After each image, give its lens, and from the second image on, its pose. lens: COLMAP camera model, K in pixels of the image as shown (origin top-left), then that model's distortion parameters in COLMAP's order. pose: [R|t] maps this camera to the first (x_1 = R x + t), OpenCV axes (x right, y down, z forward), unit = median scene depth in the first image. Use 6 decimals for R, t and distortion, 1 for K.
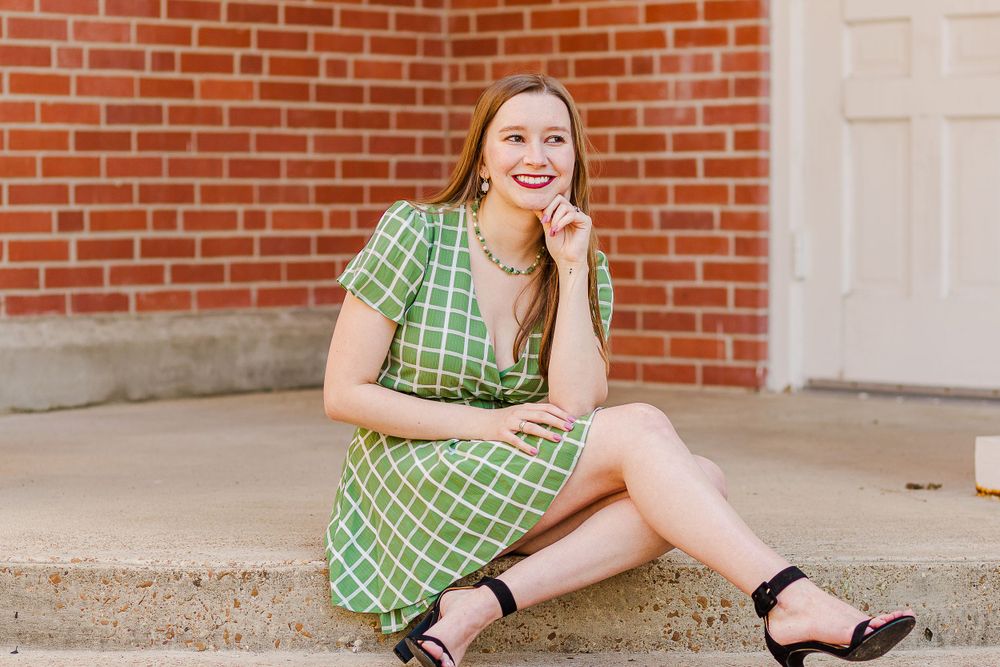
lens RADIAL K [[3295.5, 0, 500.3], [0, 3295.5, 406.9], [0, 0, 1]] dist [0.130793, -1.276131]
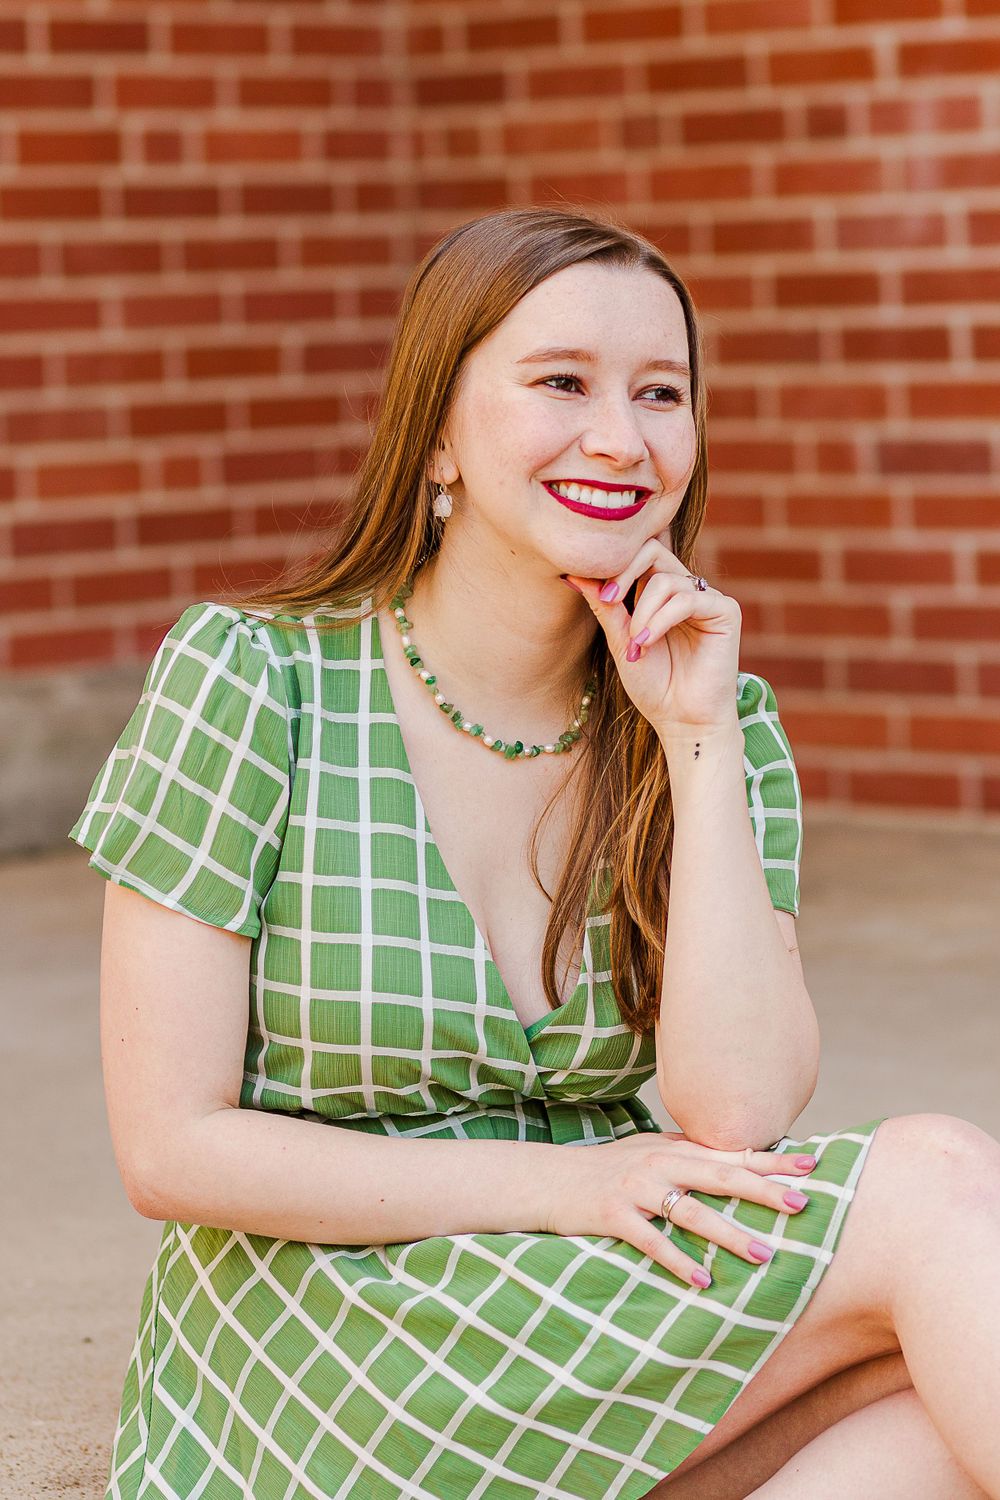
lens RADIAL K [[4867.2, 0, 500.8], [0, 4867.2, 748.4], [0, 0, 1]] dist [0.043611, 0.412484]
pose [[0.999368, -0.033956, -0.010533, 0.002226], [0.034351, 0.998611, 0.039948, -0.045277], [0.009162, -0.040285, 0.999146, 0.322888]]
